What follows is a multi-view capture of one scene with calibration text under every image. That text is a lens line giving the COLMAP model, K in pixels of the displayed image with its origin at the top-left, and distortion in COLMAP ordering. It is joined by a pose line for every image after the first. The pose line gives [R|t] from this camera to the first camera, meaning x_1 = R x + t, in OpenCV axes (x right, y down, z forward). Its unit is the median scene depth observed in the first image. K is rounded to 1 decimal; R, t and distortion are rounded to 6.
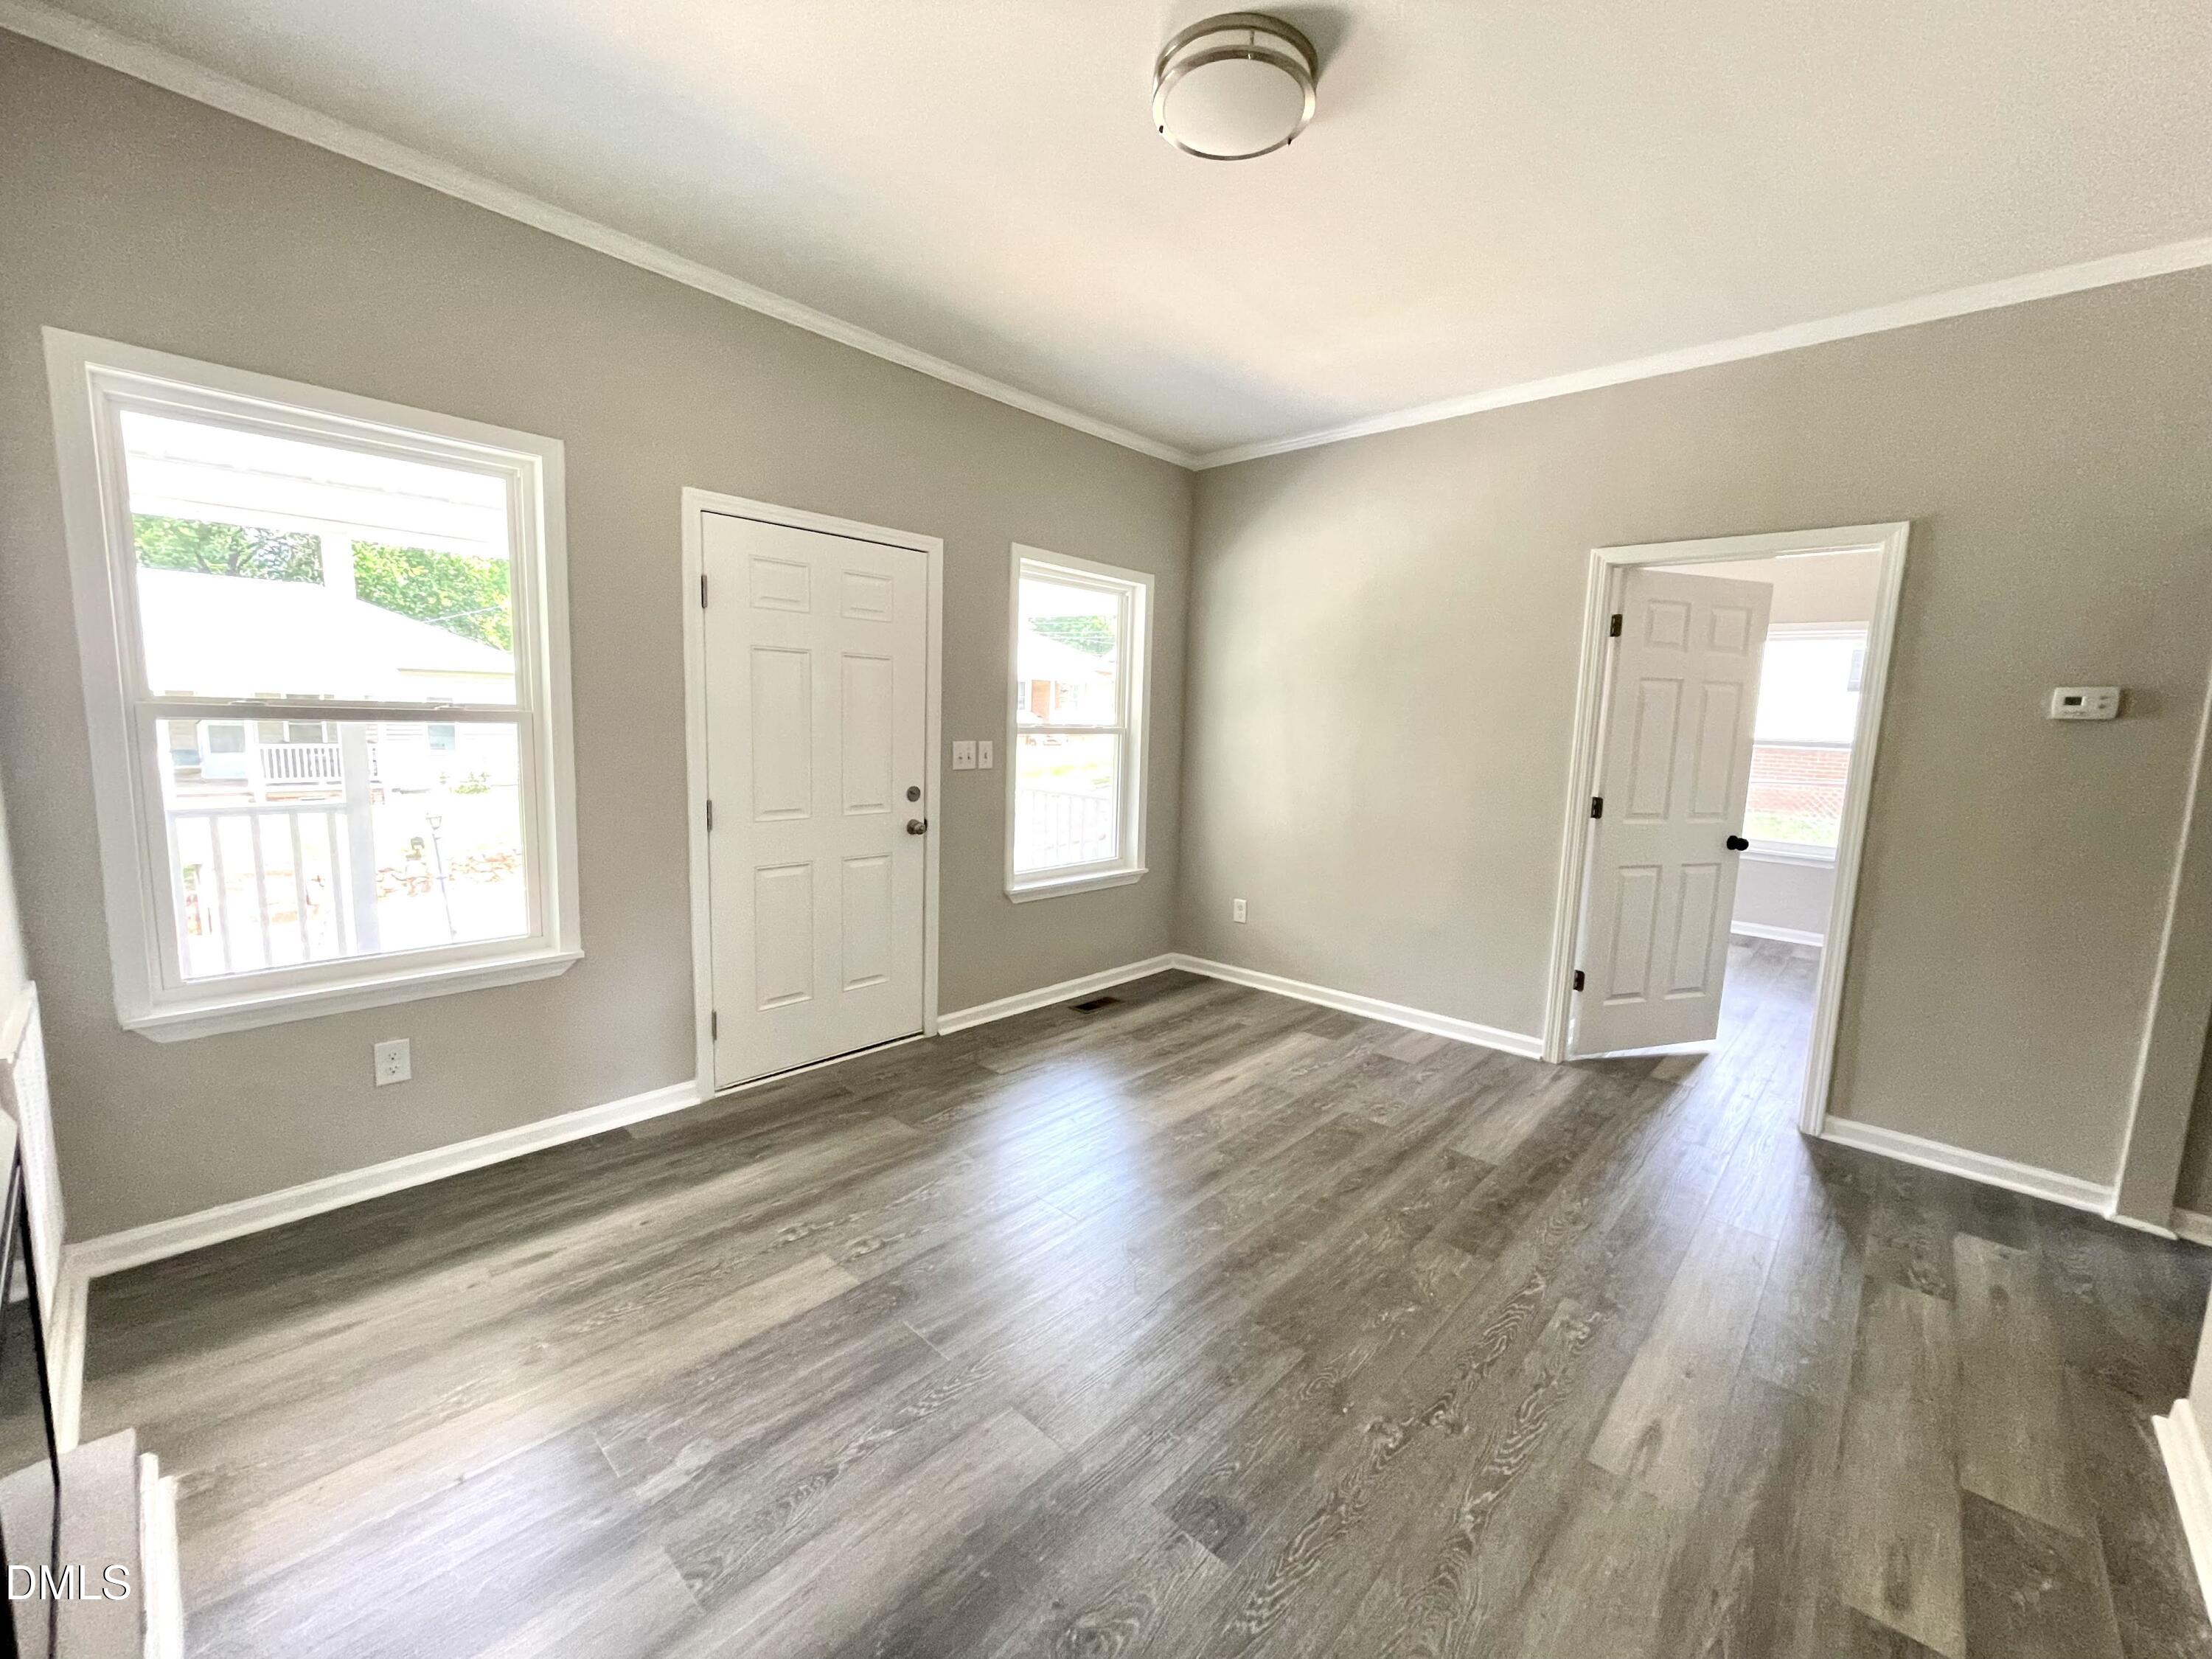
lens RADIAL K [[894.3, 0, 1101.4], [0, 894.3, 822.9], [0, 0, 1]] dist [-0.000350, -0.000326]
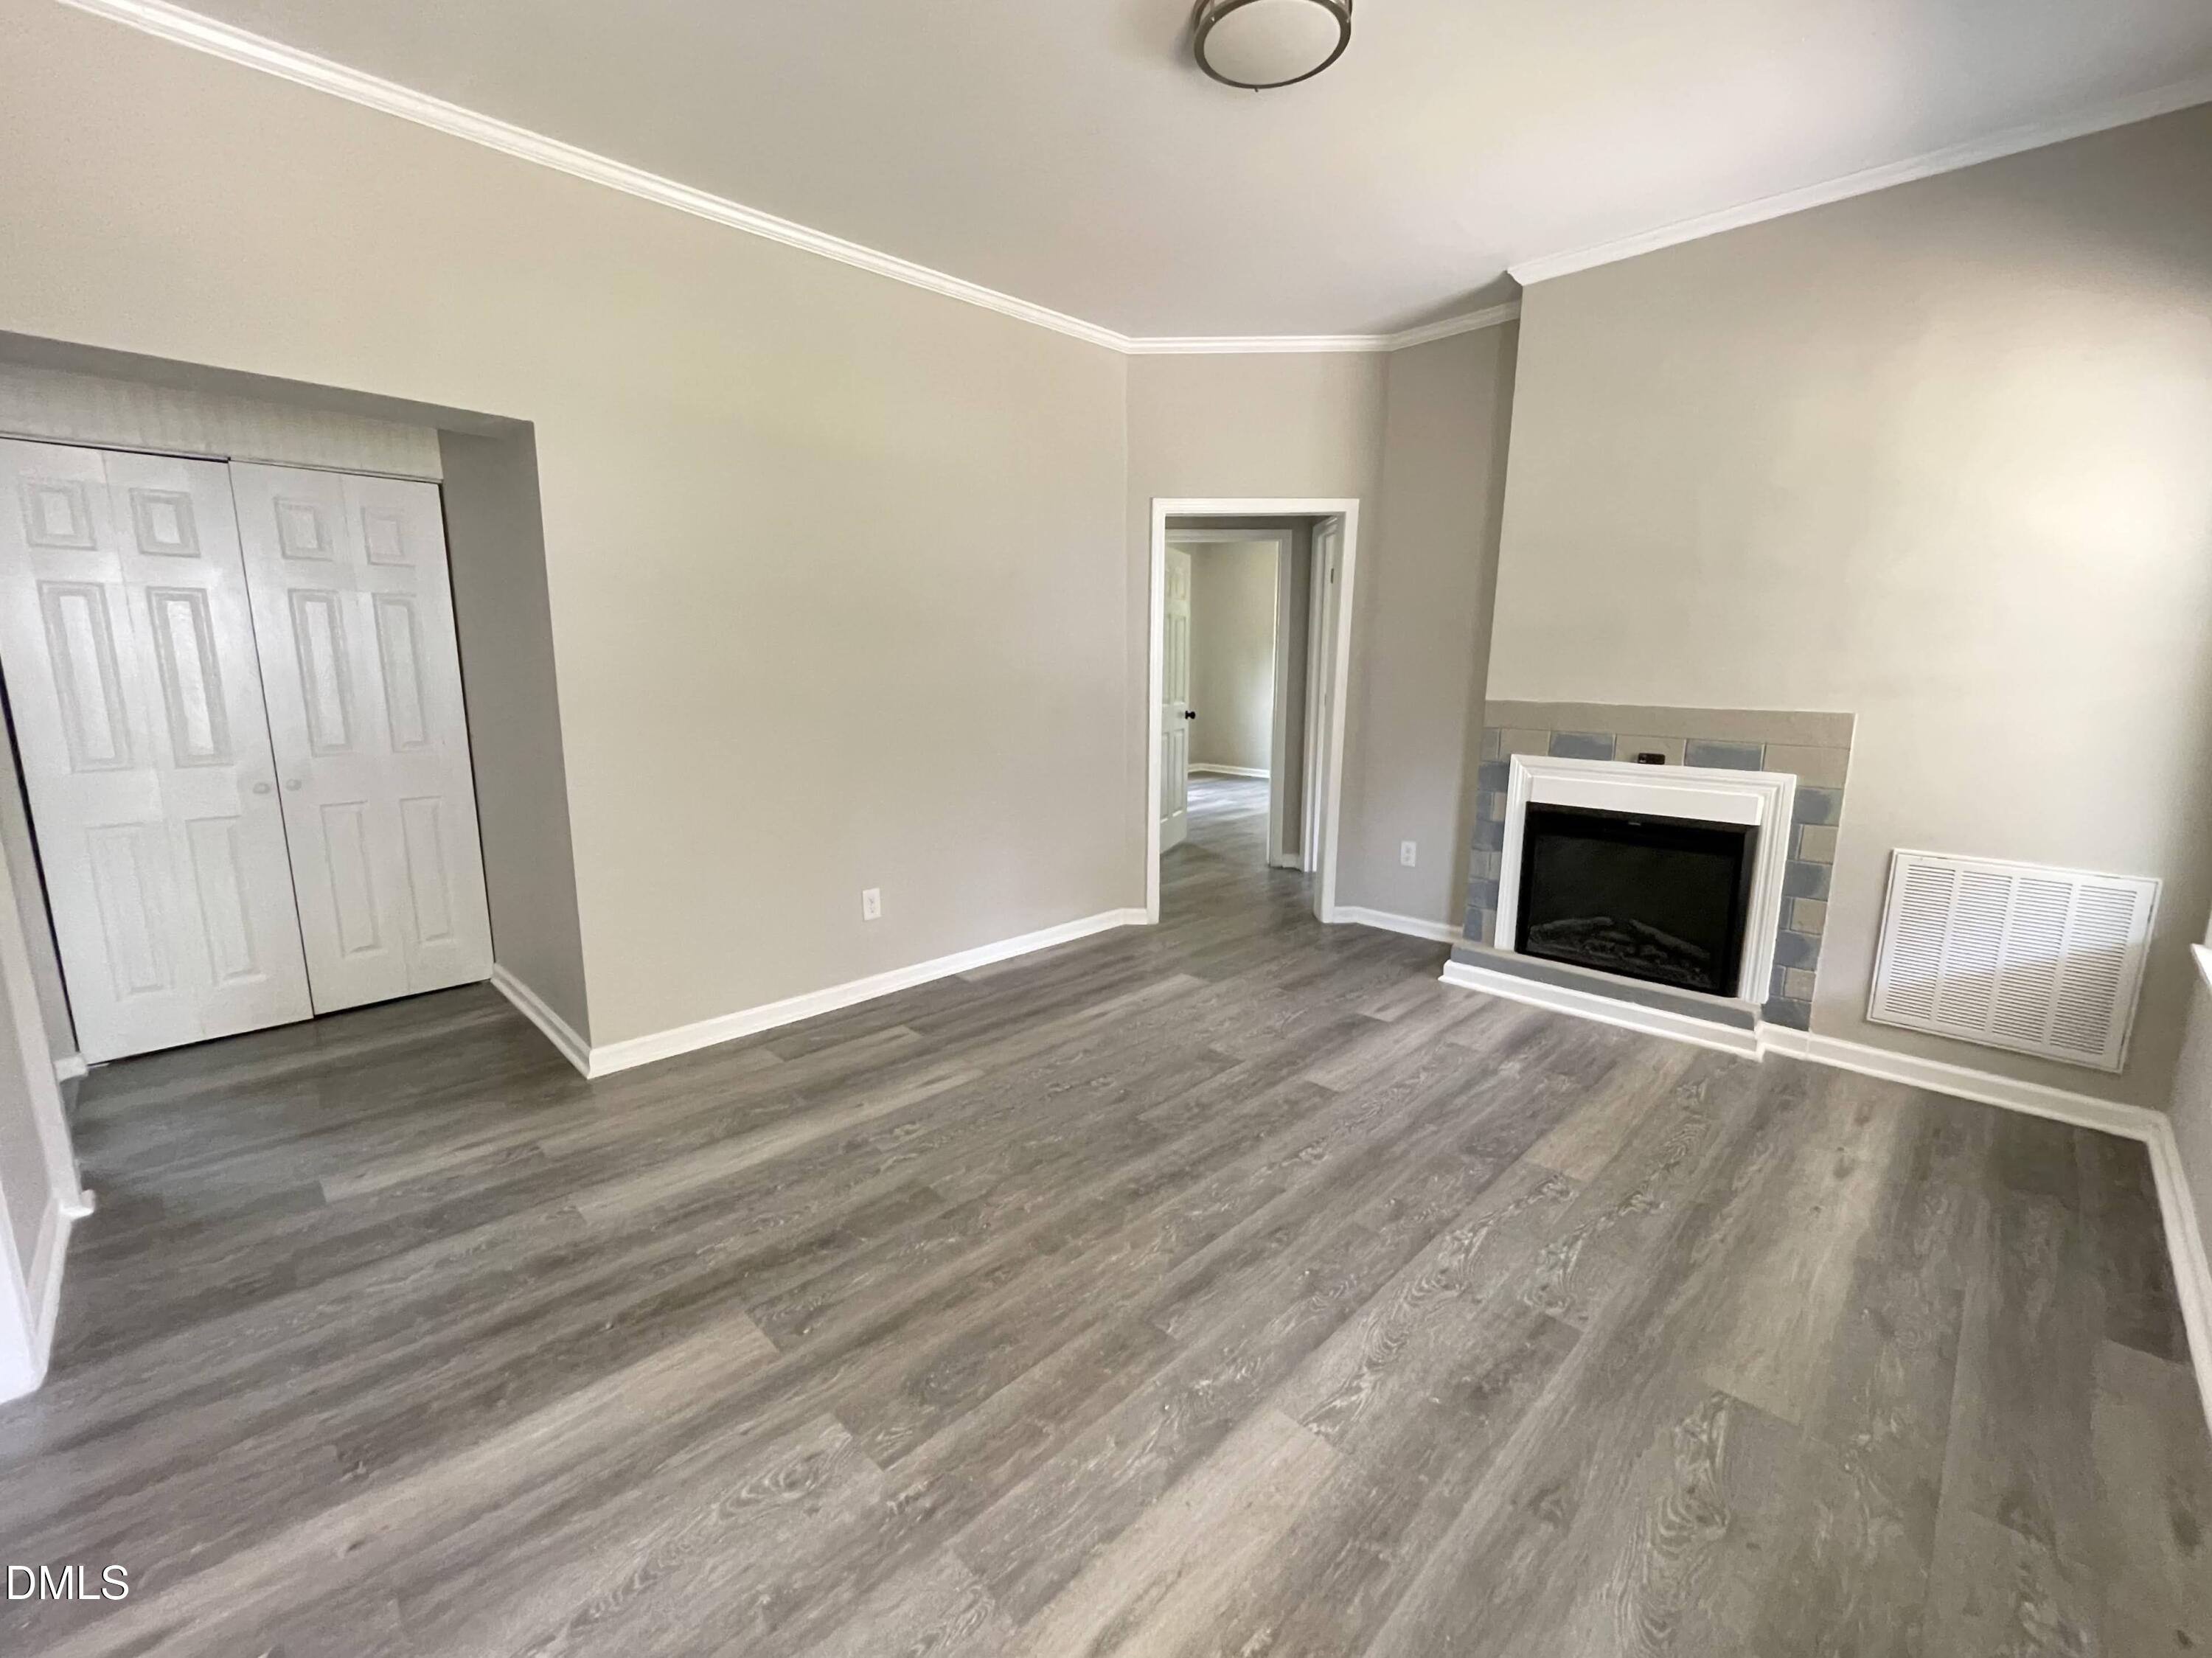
lens RADIAL K [[926.1, 0, 1099.1], [0, 926.1, 825.2], [0, 0, 1]] dist [0.000730, -0.000082]
pose [[-0.998564, -0.042111, 0.033115, 0.184821], [-0.030053, 0.952057, 0.304441, -0.170058], [-0.044348, 0.303009, -0.951955, 1.571084]]
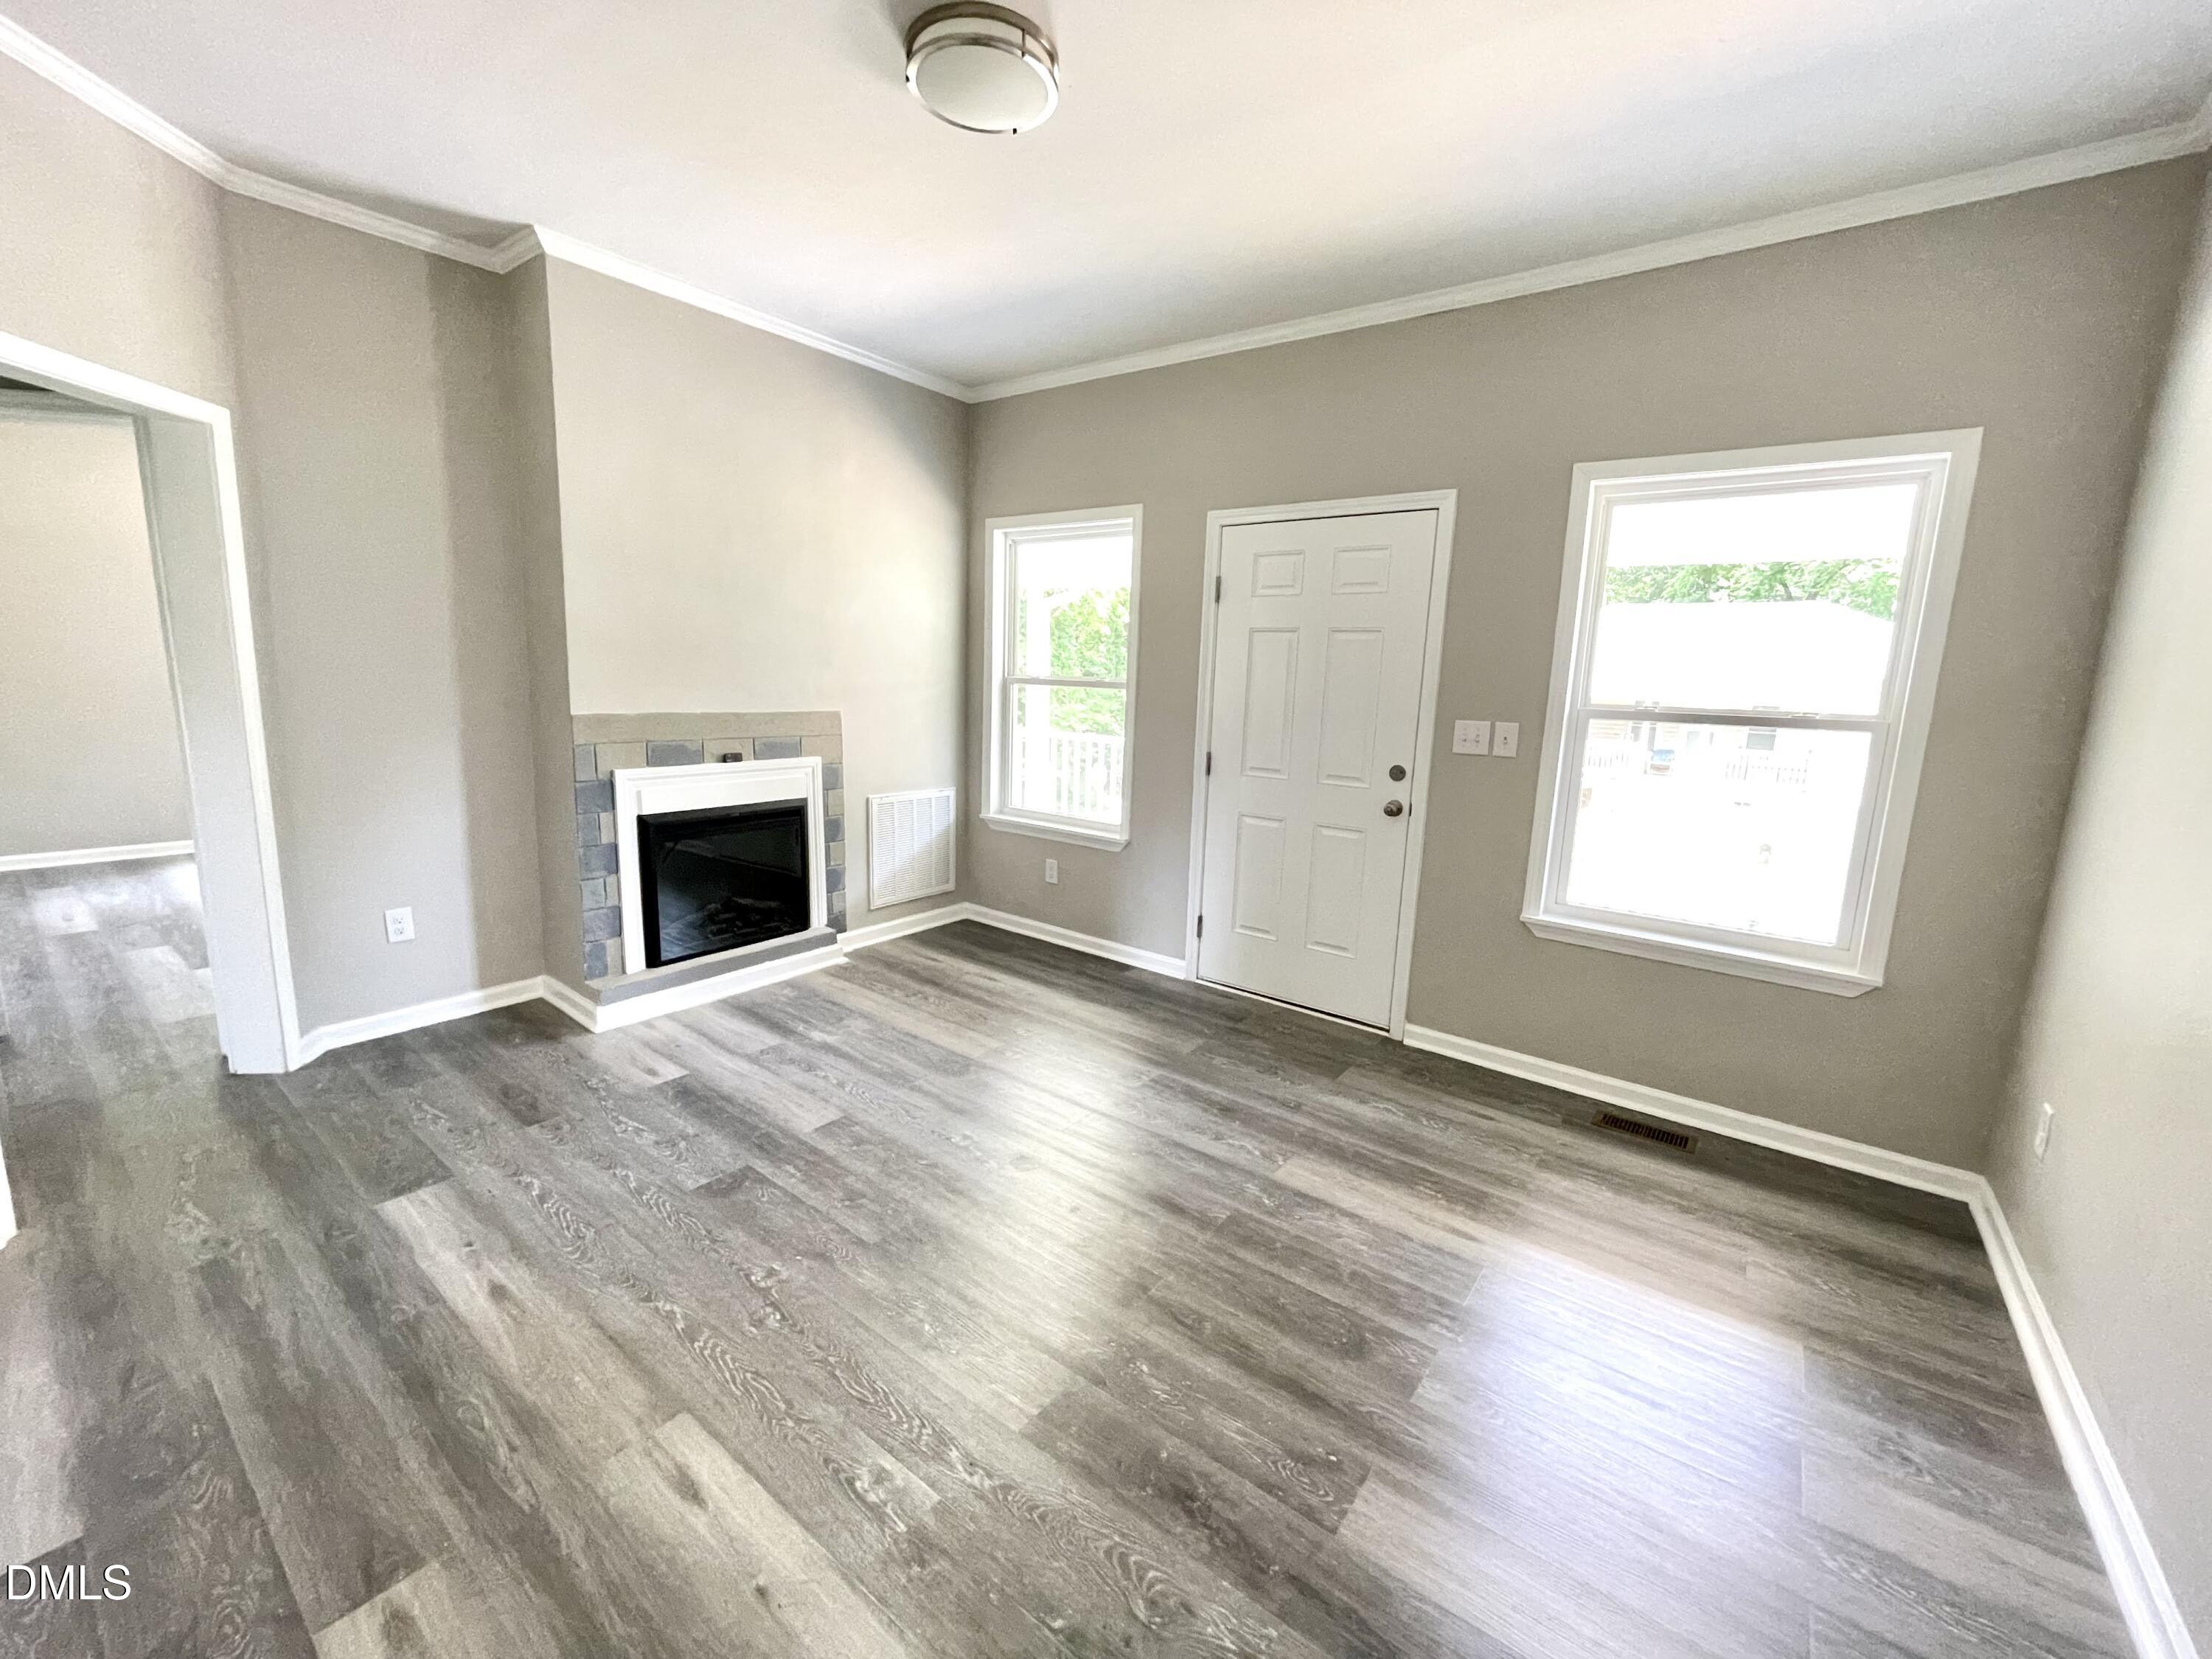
lens RADIAL K [[894.3, 0, 1101.4], [0, 894.3, 822.9], [0, 0, 1]] dist [-0.000350, -0.000326]
pose [[0.094781, 0.134361, -0.986389, 0.907404], [-0.155700, 0.980656, 0.118619, -0.057940], [0.983247, 0.142338, 0.113868, 0.777188]]
